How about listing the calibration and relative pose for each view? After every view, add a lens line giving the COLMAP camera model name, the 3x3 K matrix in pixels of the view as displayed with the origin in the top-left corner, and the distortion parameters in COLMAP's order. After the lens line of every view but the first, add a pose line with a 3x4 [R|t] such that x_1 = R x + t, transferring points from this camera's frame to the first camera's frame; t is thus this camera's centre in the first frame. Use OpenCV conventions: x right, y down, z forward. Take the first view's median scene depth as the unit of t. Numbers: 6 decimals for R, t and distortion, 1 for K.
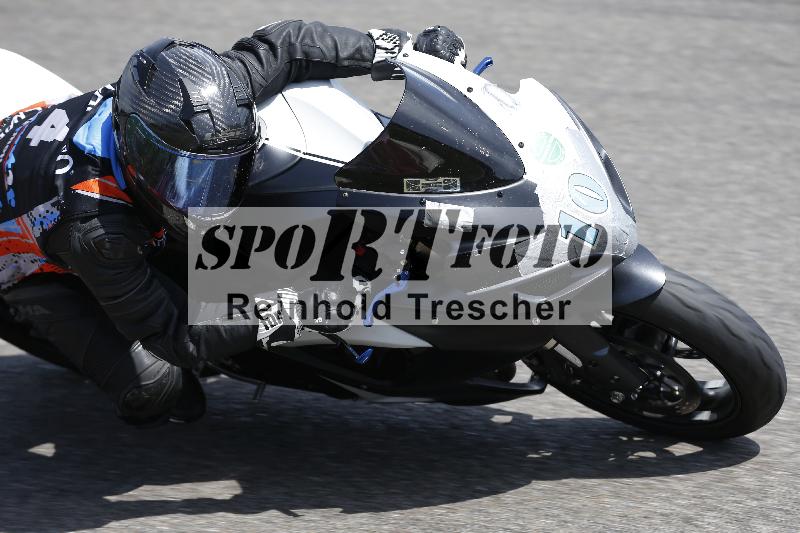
lens RADIAL K [[4672.5, 0, 397.0], [0, 4672.5, 266.4], [0, 0, 1]] dist [0.648818, 0.000000]
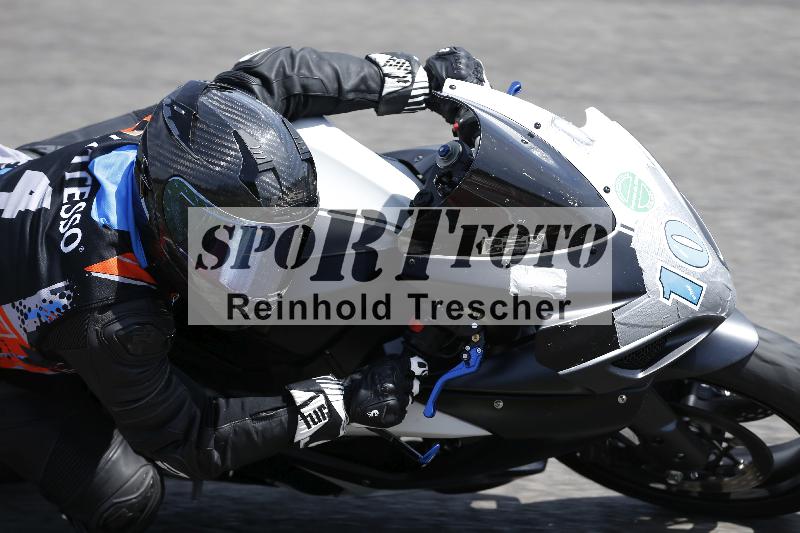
lens RADIAL K [[4672.5, 0, 407.3], [0, 4672.5, 267.4], [0, 0, 1]] dist [0.648818, 0.000000]
pose [[0.964440, -0.052600, 0.259016, -0.219537], [0.046830, 0.998499, 0.028399, -0.036678], [-0.260121, -0.015260, 0.965455, 0.200958]]
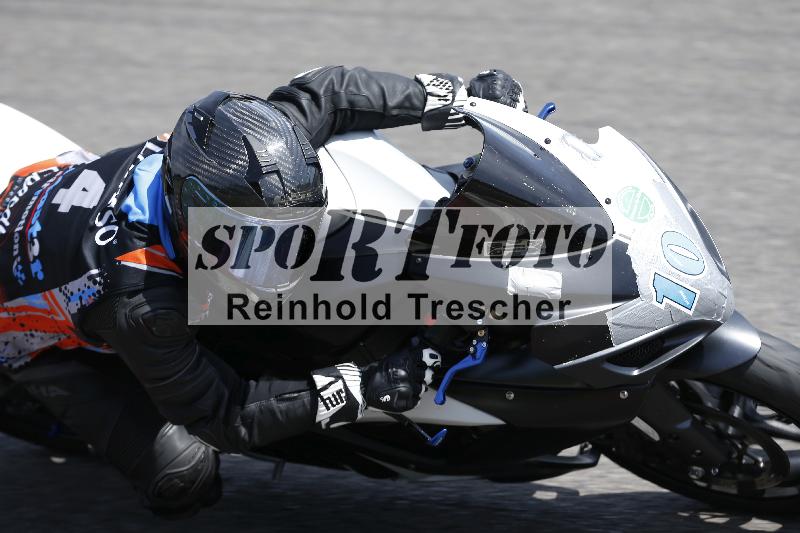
lens RADIAL K [[4672.5, 0, 396.2], [0, 4672.5, 264.2], [0, 0, 1]] dist [0.648818, 0.000000]
pose [[0.994667, -0.020292, 0.101122, -0.104252], [0.019901, 0.999790, 0.004880, -0.018593], [-0.101200, -0.002842, 0.994862, 0.097683]]
